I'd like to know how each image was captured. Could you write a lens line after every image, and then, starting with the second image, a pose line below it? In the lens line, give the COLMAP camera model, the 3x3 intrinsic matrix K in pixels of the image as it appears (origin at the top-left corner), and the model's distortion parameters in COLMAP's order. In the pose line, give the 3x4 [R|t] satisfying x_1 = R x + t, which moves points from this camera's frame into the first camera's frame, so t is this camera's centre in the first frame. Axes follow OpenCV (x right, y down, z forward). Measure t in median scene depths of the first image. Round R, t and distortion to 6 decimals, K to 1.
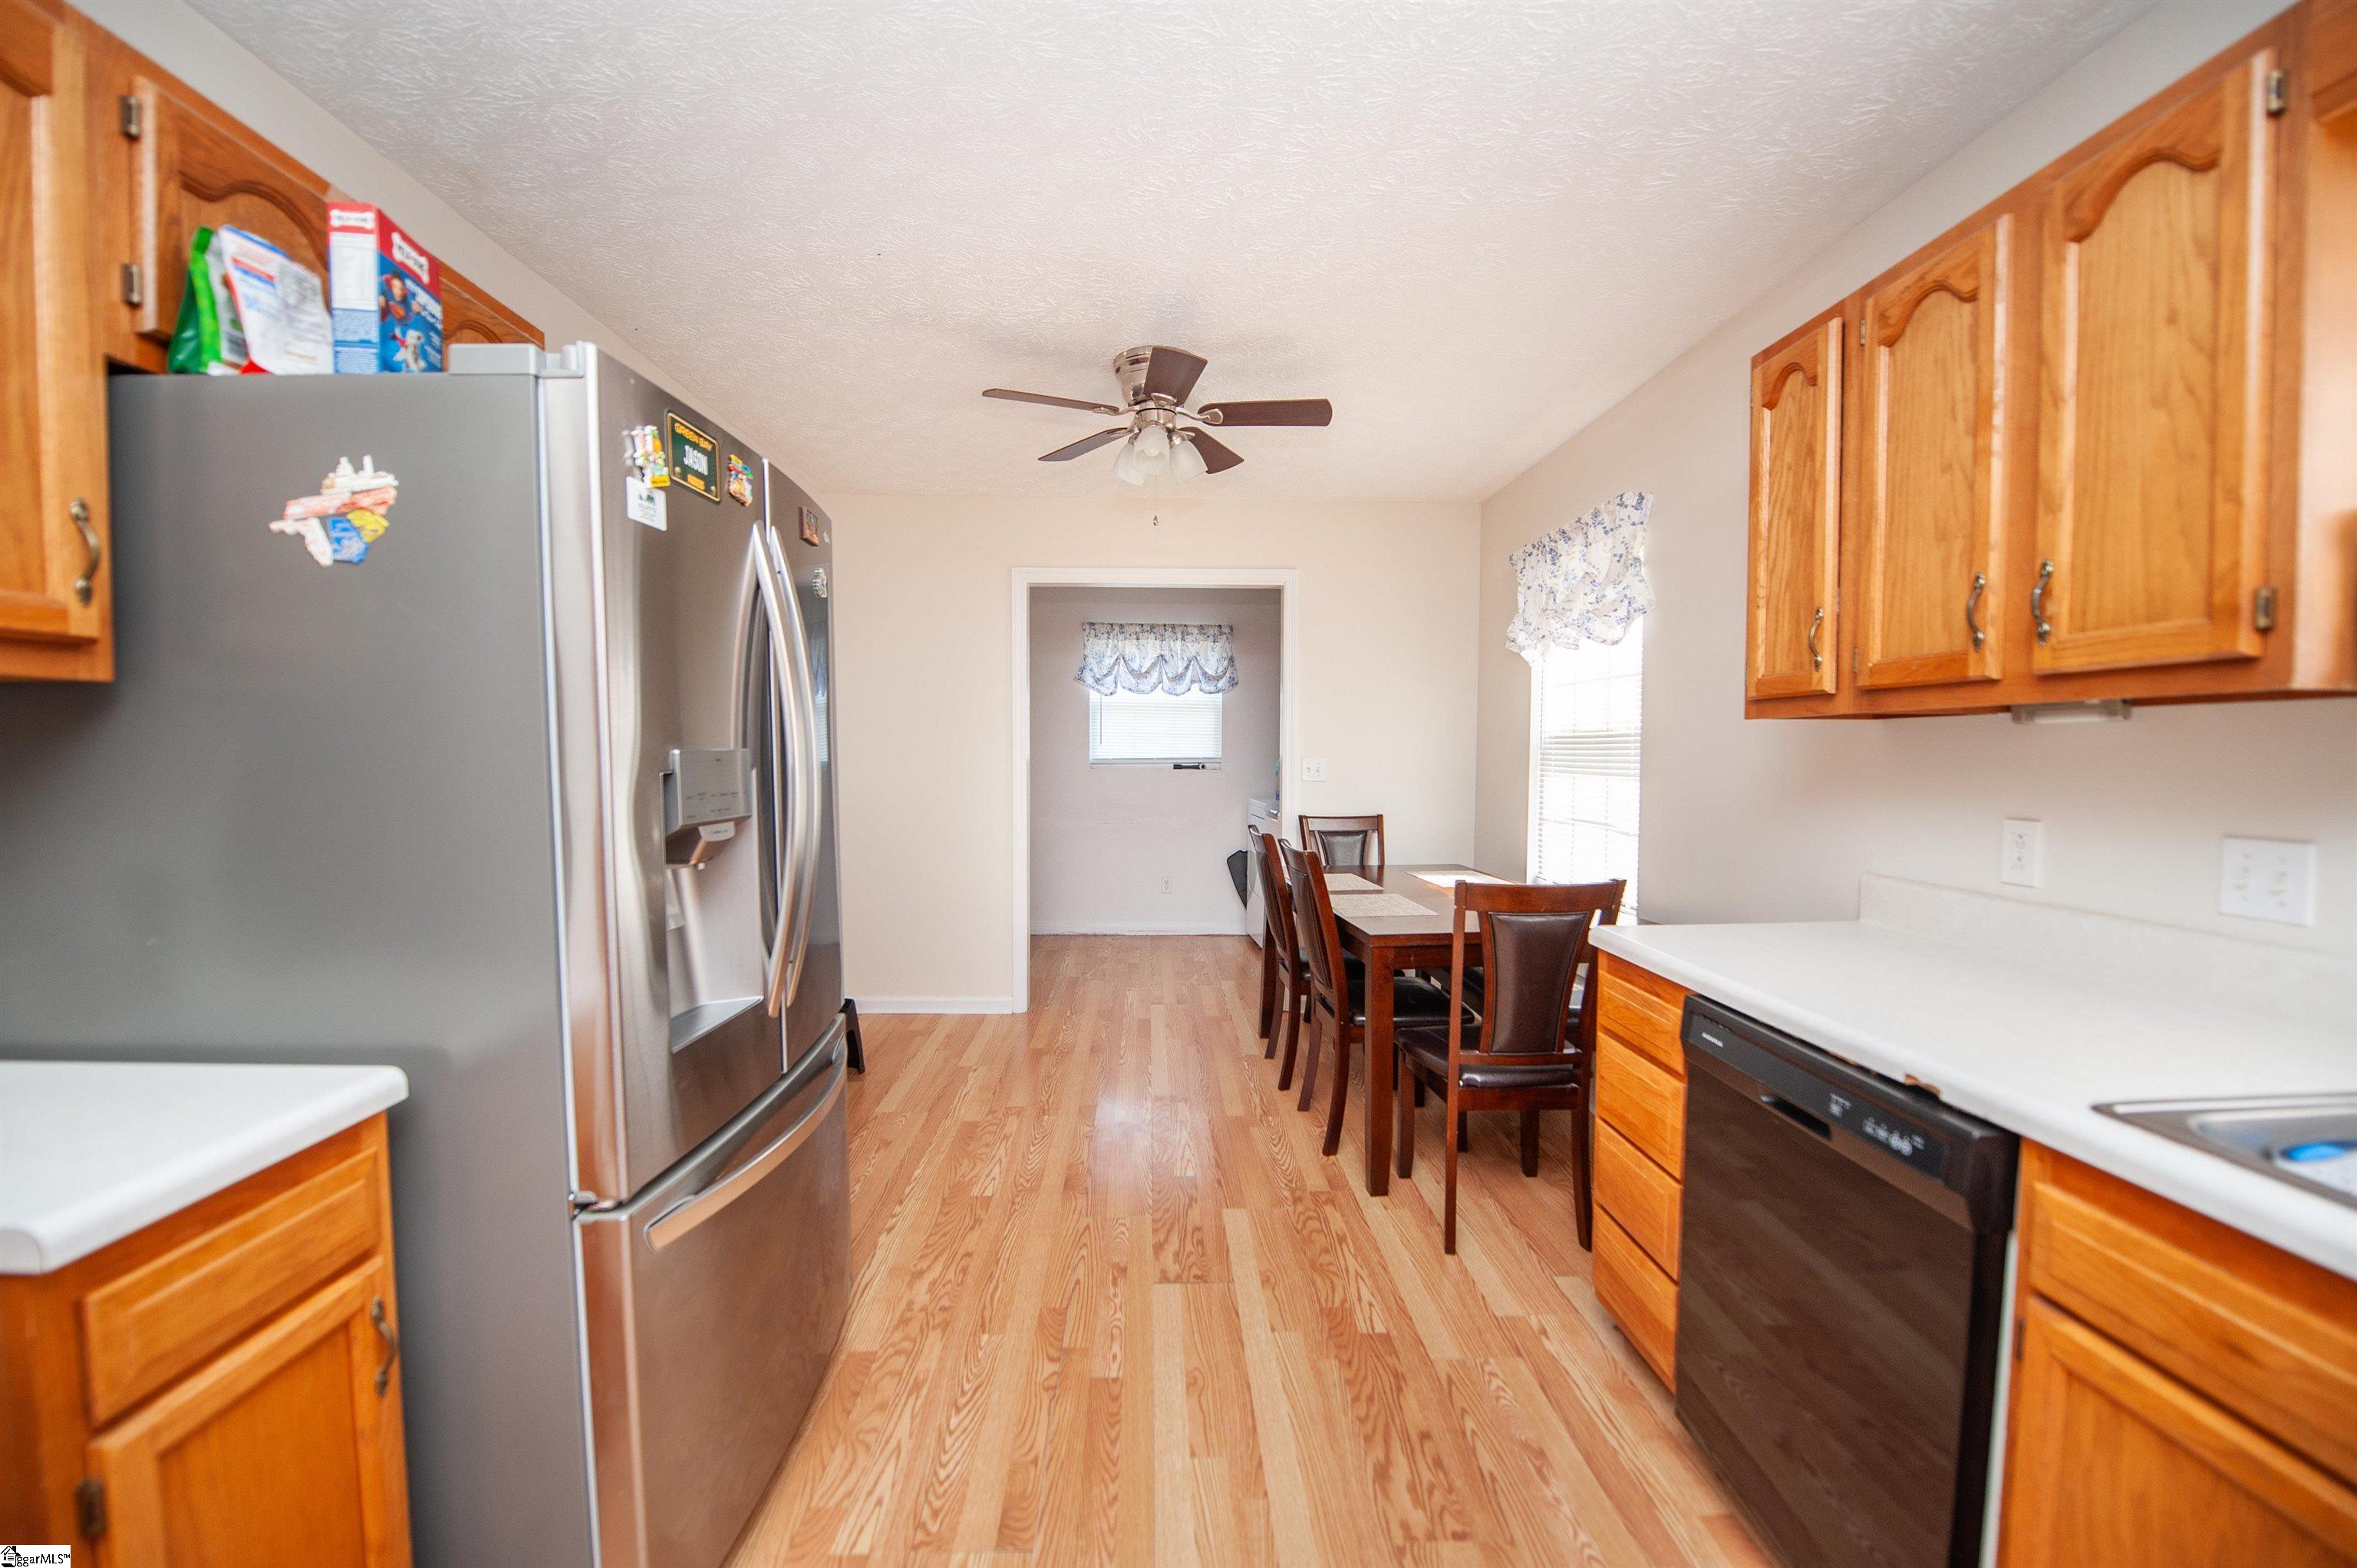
lens RADIAL K [[941.3, 0, 1180.7], [0, 941.3, 794.5], [0, 0, 1]] dist [-0.016978, -0.003785]
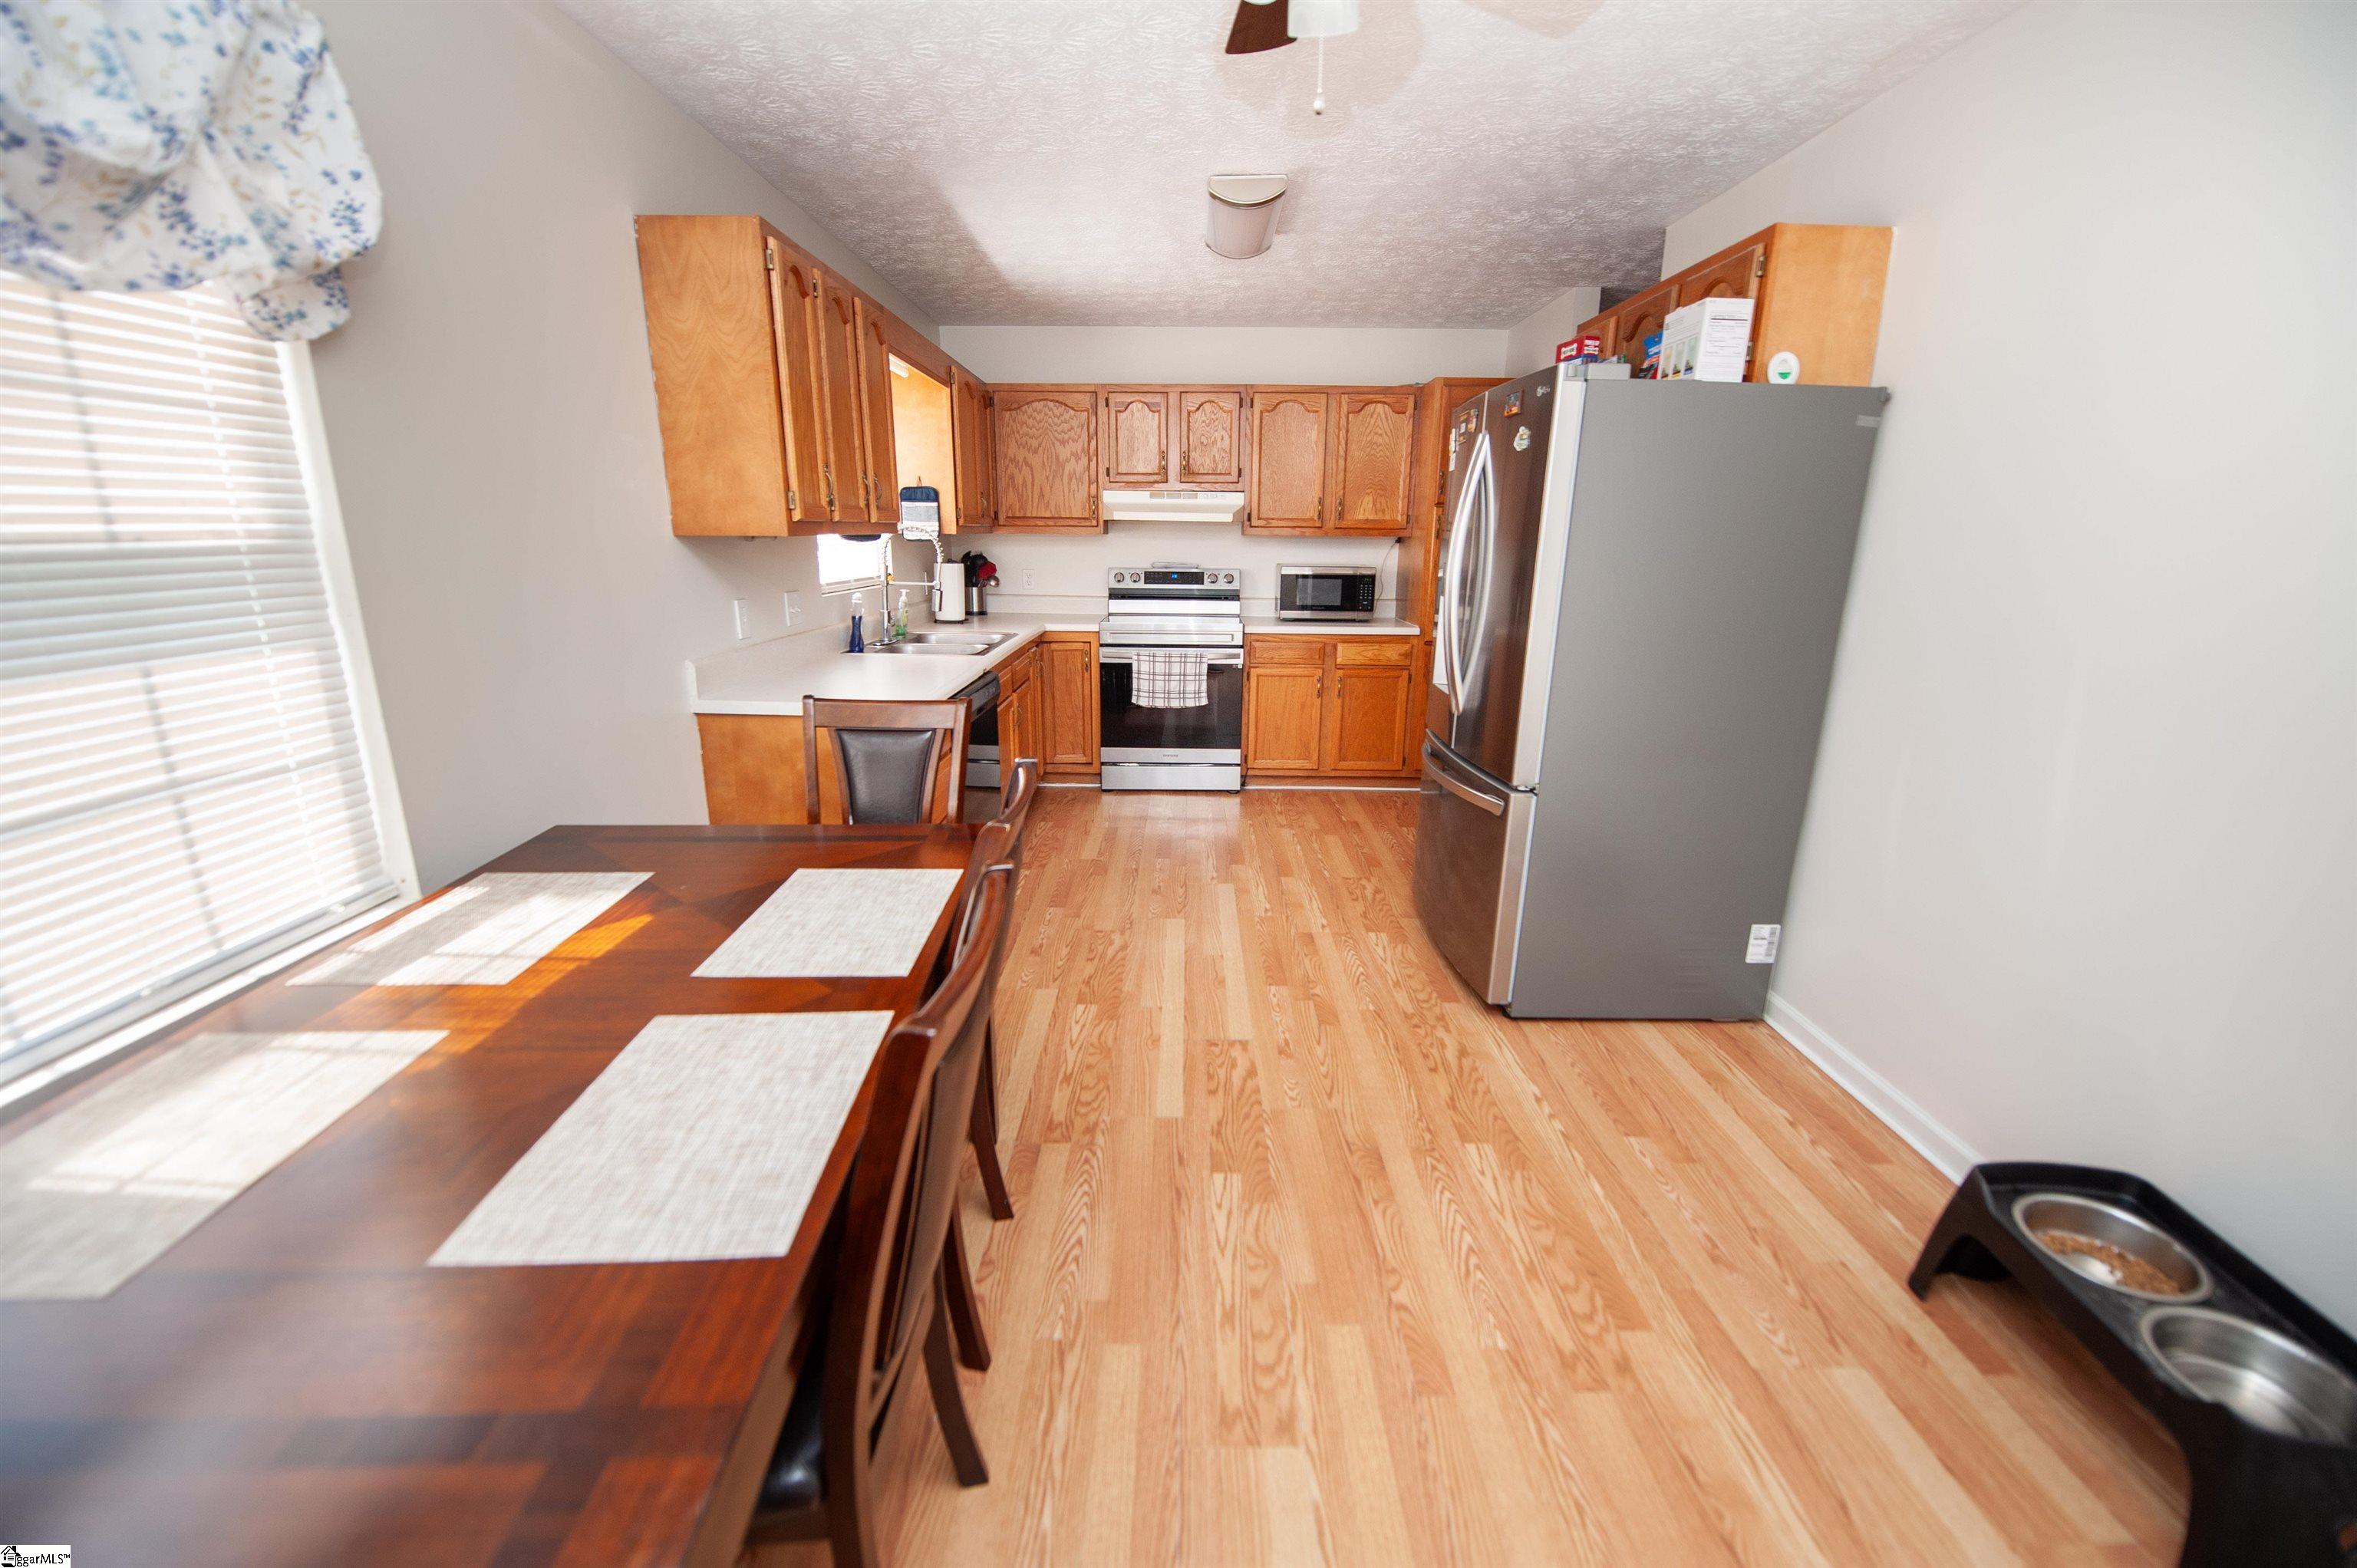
lens RADIAL K [[941.3, 0, 1180.7], [0, 941.3, 794.5], [0, 0, 1]] dist [-0.016978, -0.003785]
pose [[-0.999026, -0.022830, 0.037762, 0.029773], [-0.009872, 0.949706, 0.312986, -0.167662], [-0.043008, 0.312308, -0.949007, 2.545687]]
